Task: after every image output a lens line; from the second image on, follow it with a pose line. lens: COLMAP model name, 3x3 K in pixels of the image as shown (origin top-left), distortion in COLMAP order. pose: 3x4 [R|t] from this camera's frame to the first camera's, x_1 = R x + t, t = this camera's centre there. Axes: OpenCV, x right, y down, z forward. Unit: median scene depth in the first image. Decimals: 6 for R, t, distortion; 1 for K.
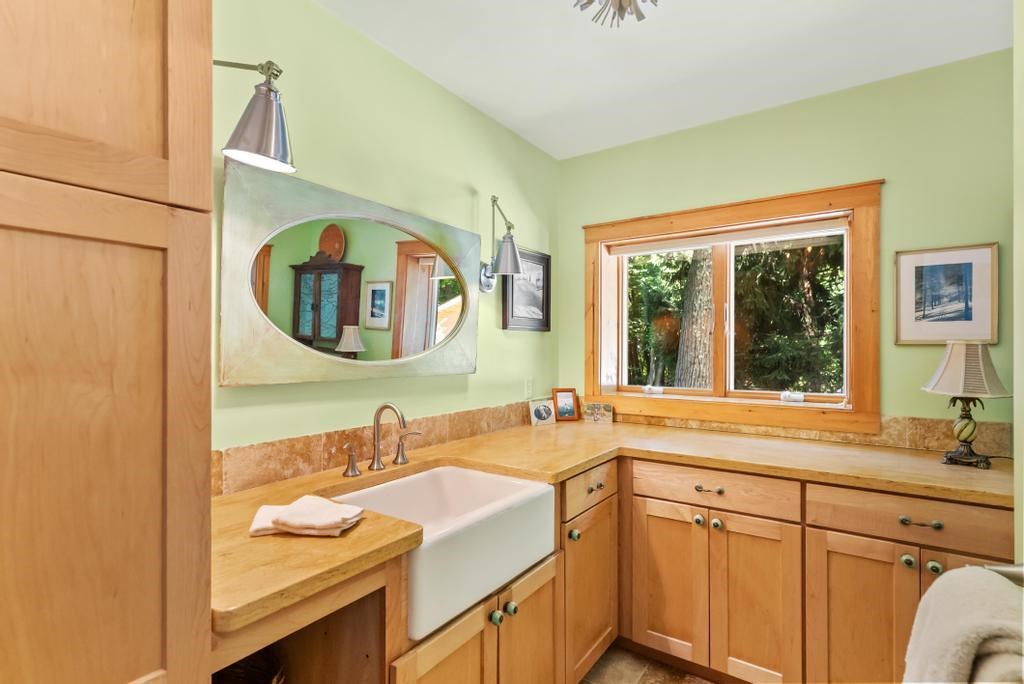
lens RADIAL K [[494.3, 0, 515.1], [0, 494.3, 343.1], [0, 0, 1]] dist [0.005150, -0.000354]
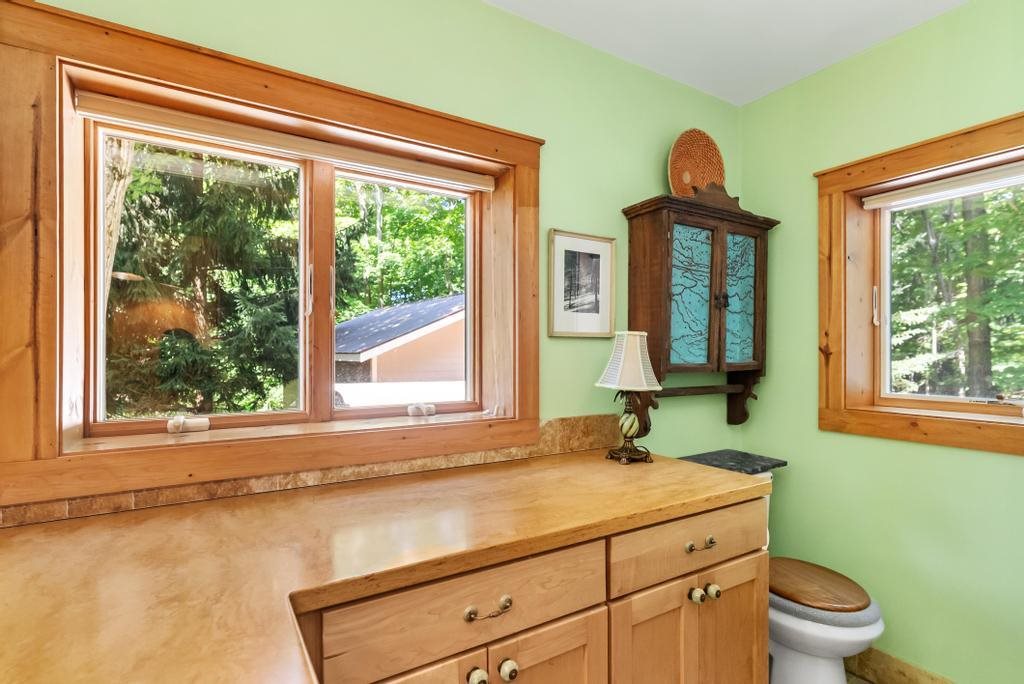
lens RADIAL K [[494.3, 0, 489.8], [0, 494.3, 355.4], [0, 0, 1]] dist [0.005150, -0.000354]
pose [[0.406642, -0.003892, 0.913580, -0.066107], [-0.005809, 0.999960, 0.006845, 0.030894], [-0.913569, -0.008091, 0.406603, 0.756014]]
